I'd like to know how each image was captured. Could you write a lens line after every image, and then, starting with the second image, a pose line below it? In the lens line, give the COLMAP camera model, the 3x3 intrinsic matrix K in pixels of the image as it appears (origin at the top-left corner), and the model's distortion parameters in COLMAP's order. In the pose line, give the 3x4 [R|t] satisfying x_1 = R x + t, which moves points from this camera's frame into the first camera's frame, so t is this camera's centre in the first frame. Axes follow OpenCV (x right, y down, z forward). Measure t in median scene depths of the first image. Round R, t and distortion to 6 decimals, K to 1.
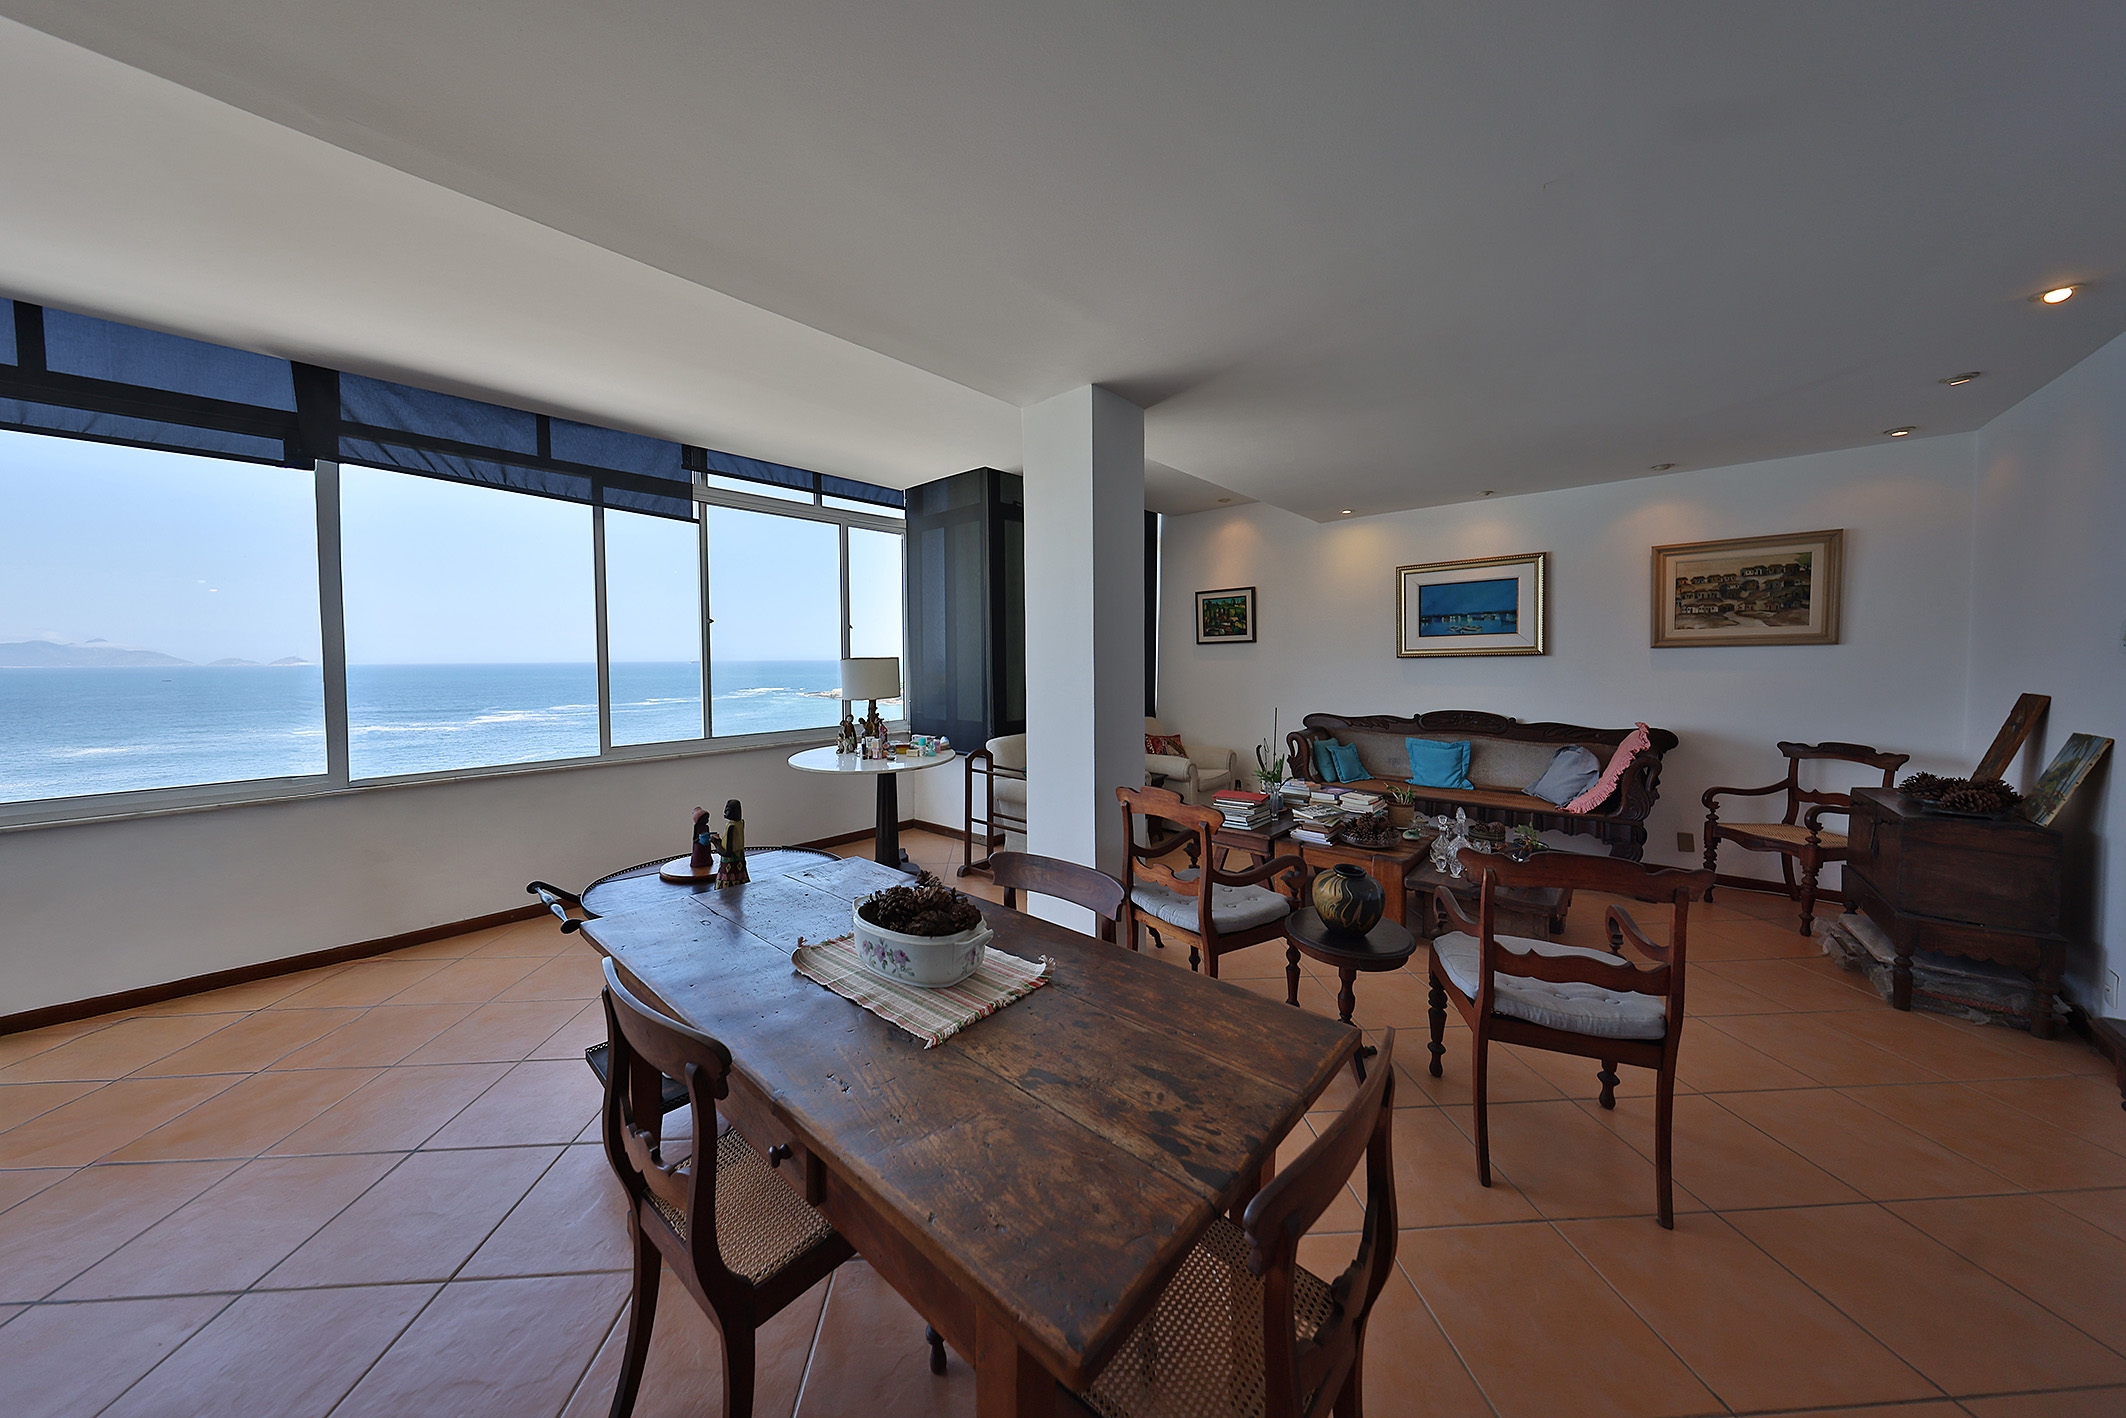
lens RADIAL K [[689.9, 0, 1043.6], [0, 689.9, 689.0], [0, 0, 1]] dist [0.002255, 0.000313]
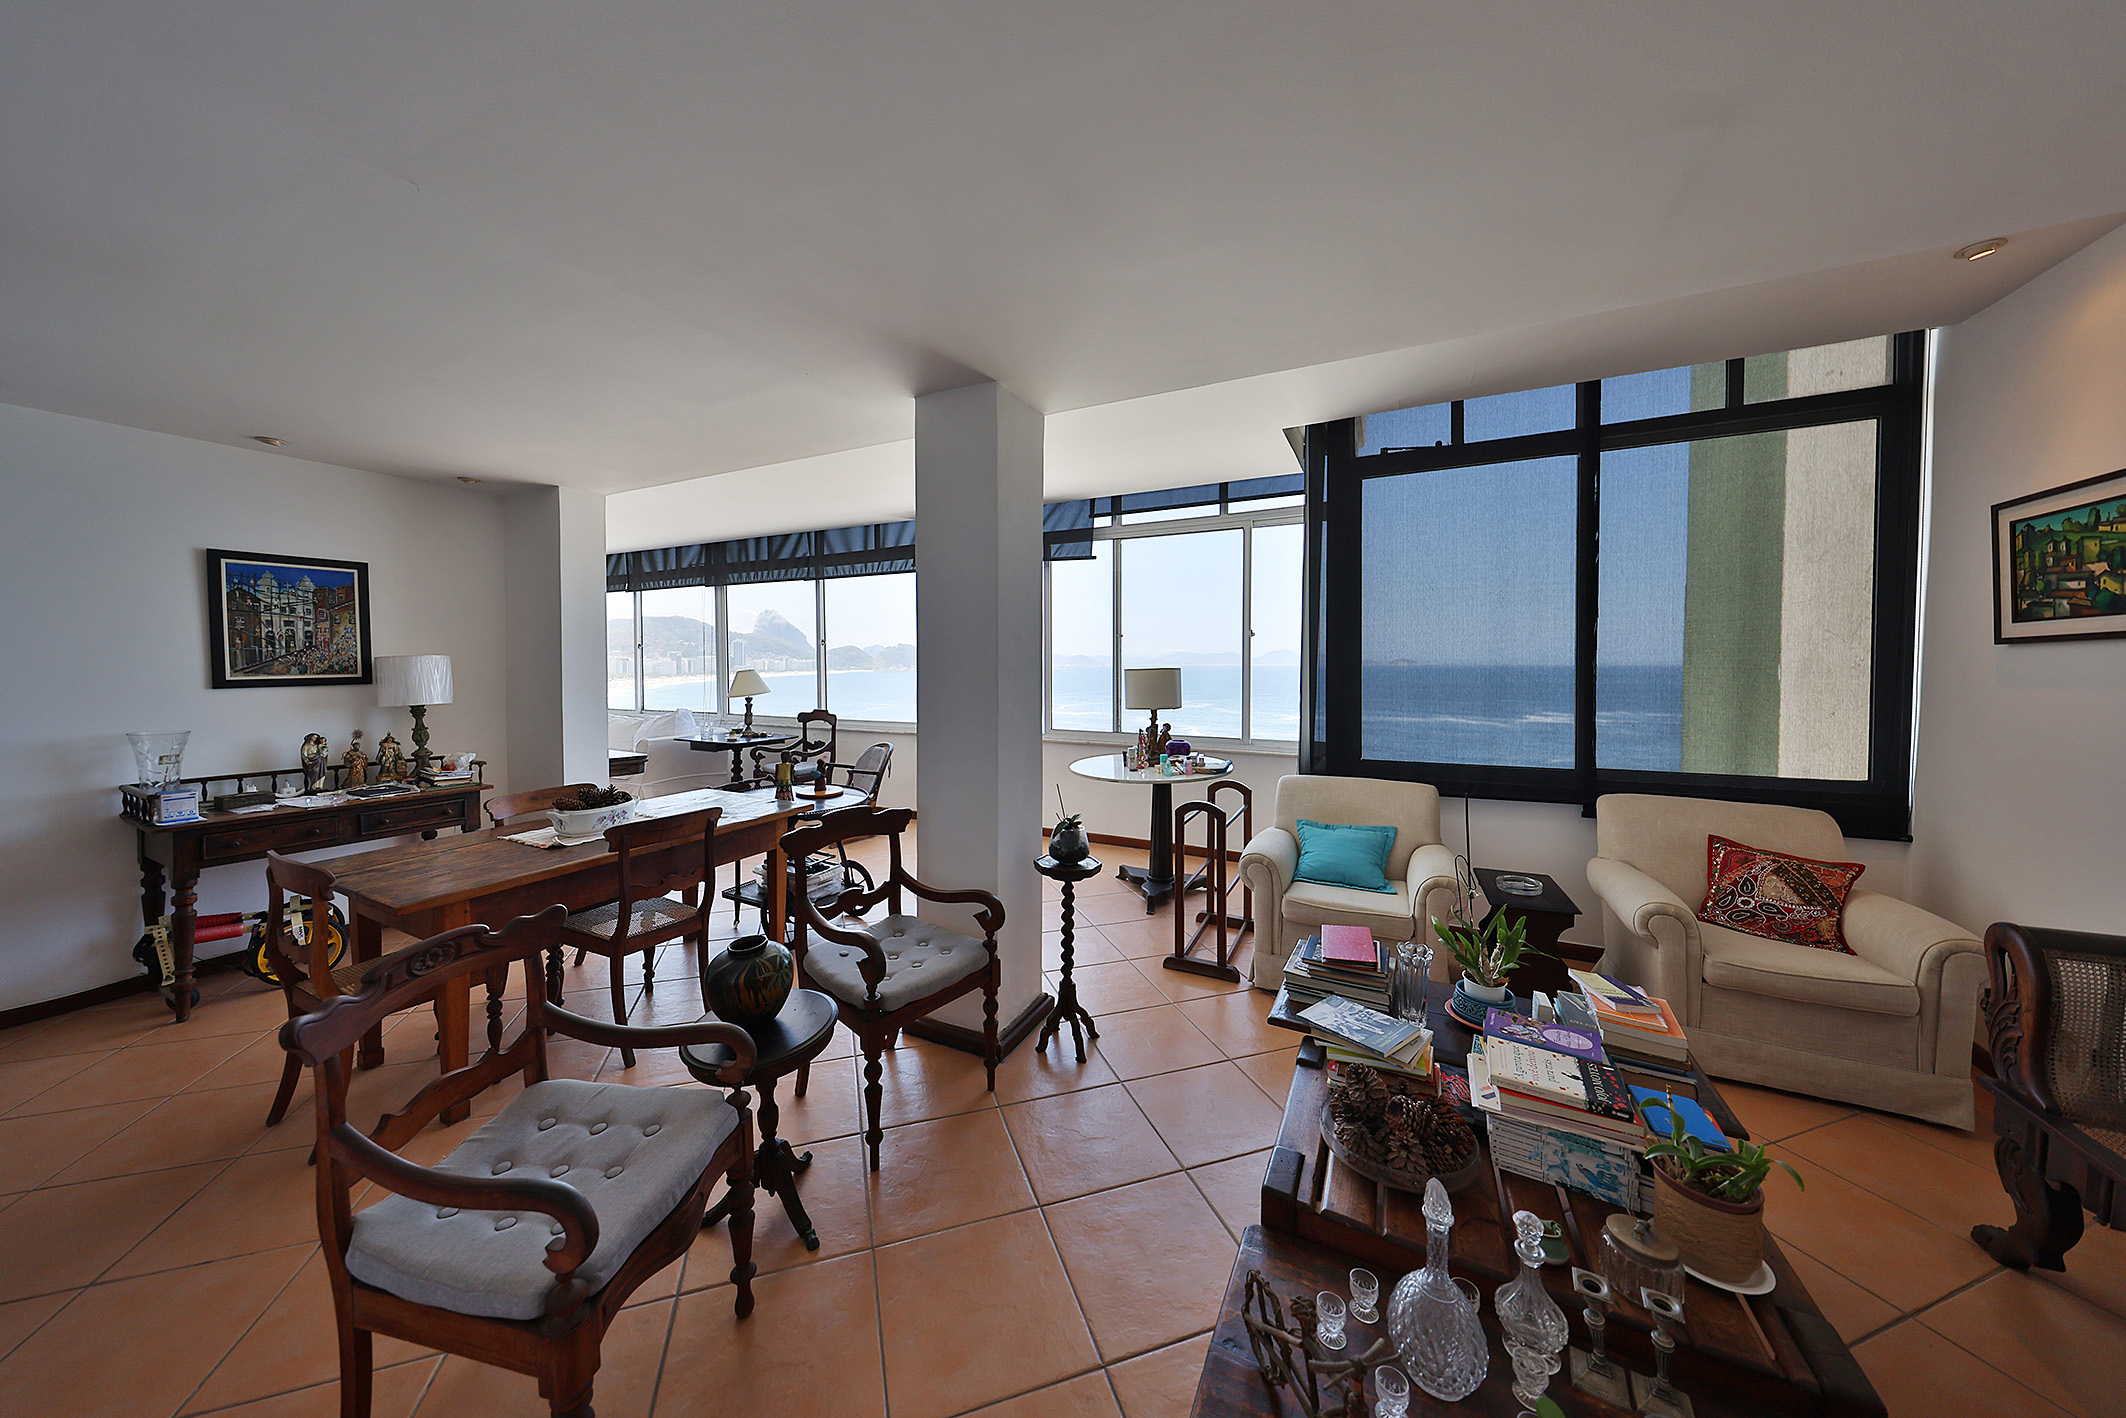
lens RADIAL K [[686.3, 0, 1033.1], [0, 686.3, 673.2], [0, 0, 1]] dist [0.001735, 0.000111]
pose [[0.235972, 0.024158, -0.971460, 0.705236], [-0.048972, 0.998716, 0.012941, -0.042426], [0.970525, 0.044521, 0.236852, 0.610508]]
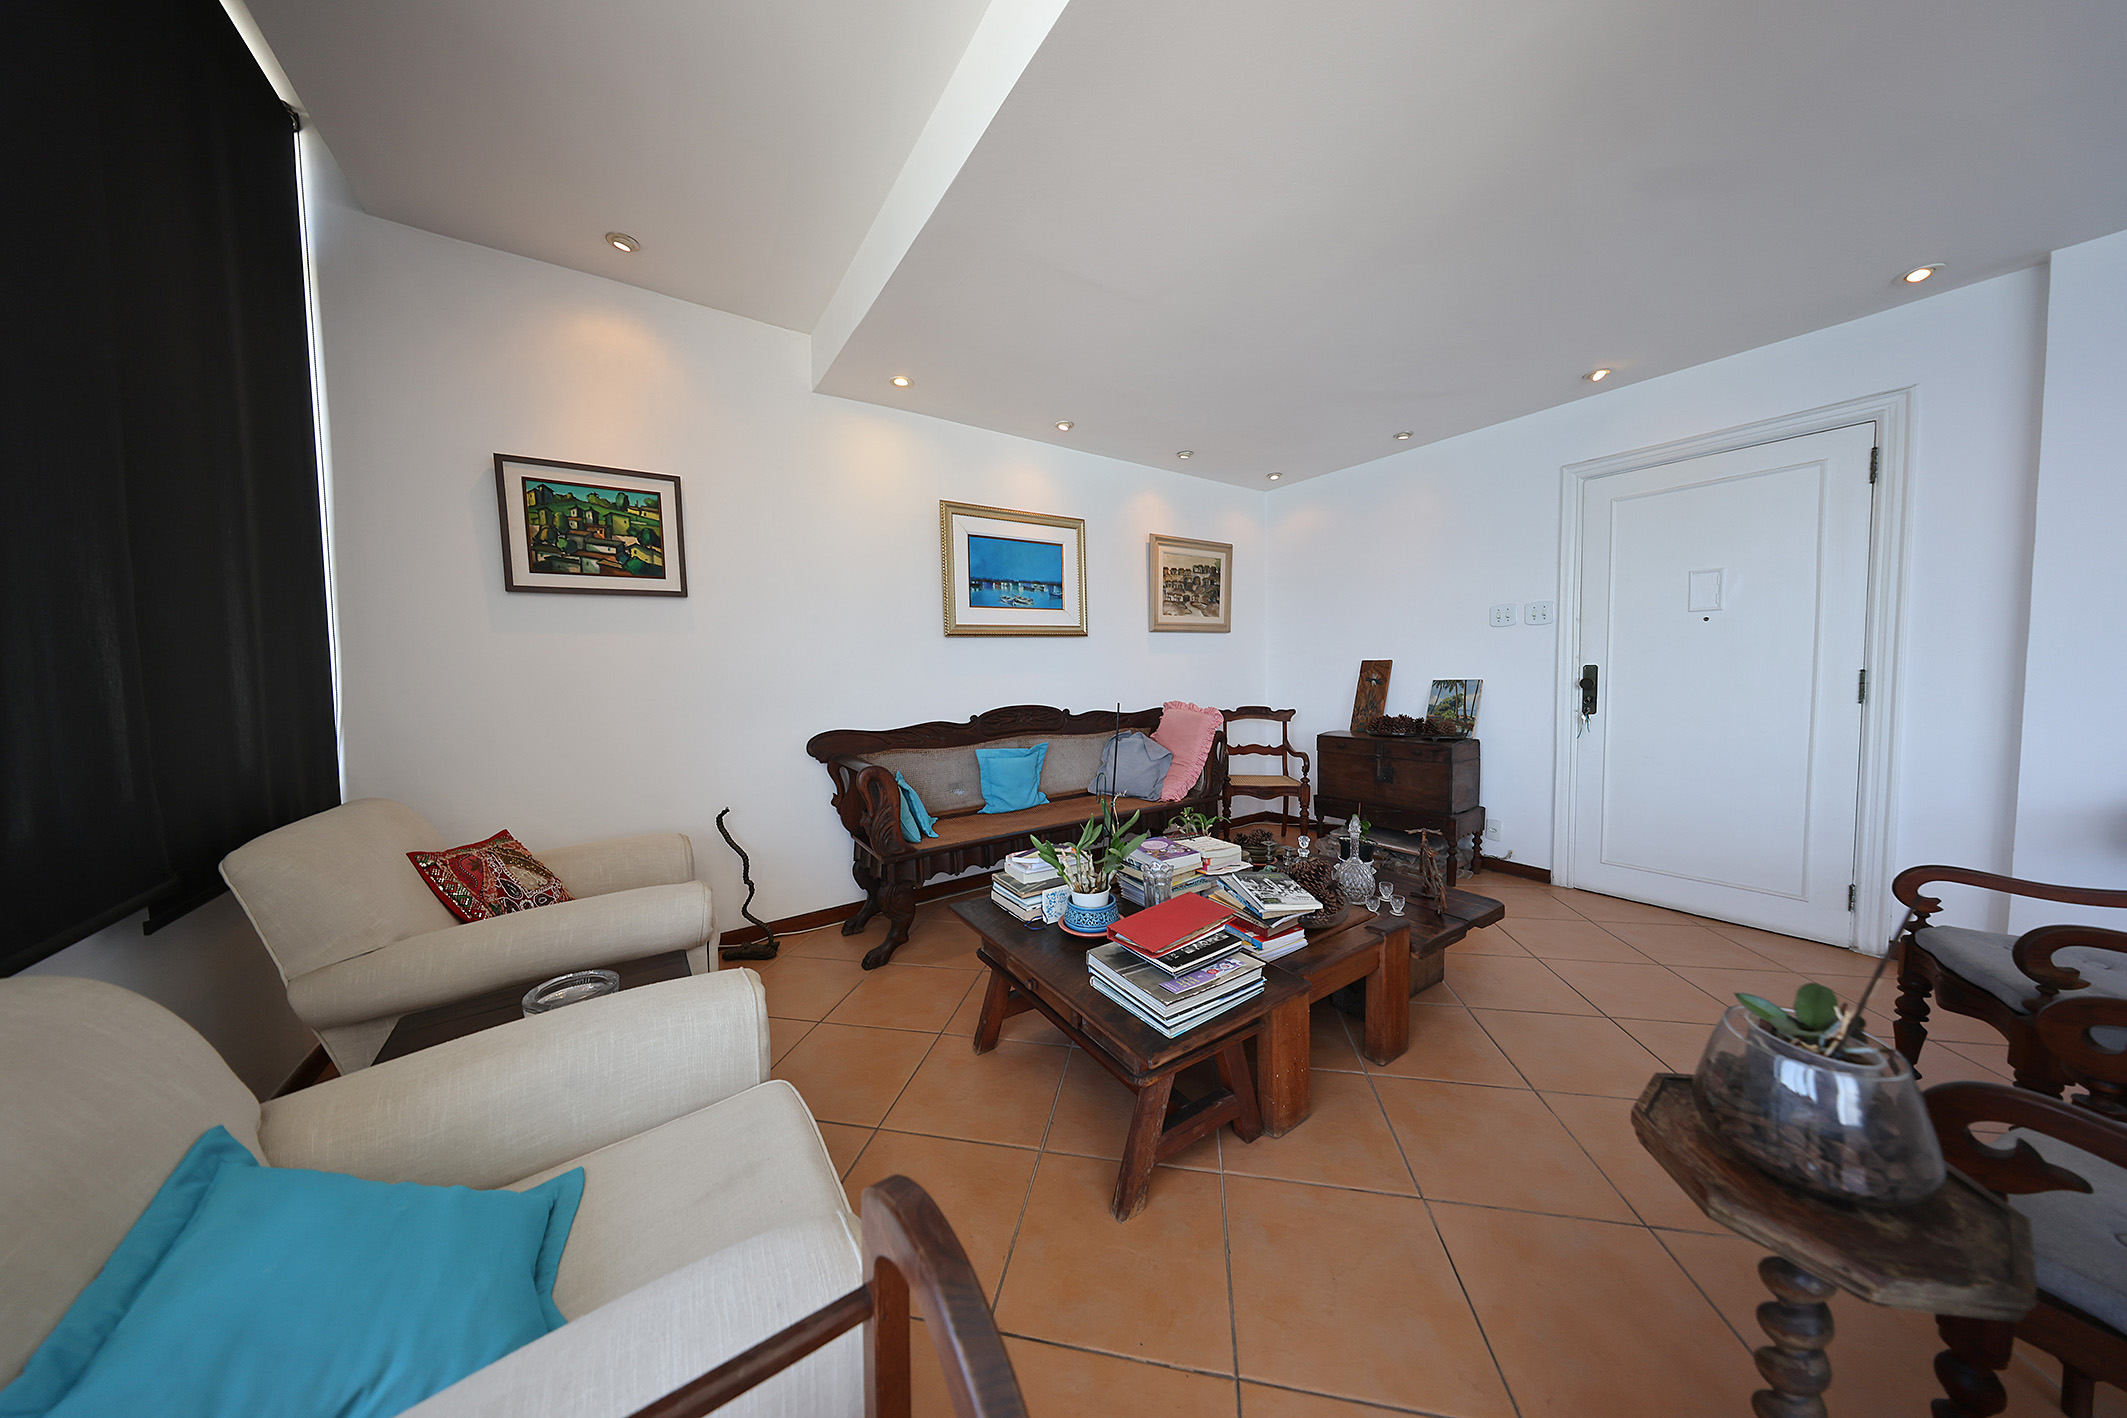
lens RADIAL K [[629.0, 0, 1072.9], [0, 629.0, 704.4], [0, 0, 1]] dist [0.000191, 0.000244]
pose [[0.237457, -0.046070, 0.970305, -0.079513], [0.062084, 0.997552, 0.032170, 0.013084], [-0.969412, 0.052601, 0.239736, 0.919542]]
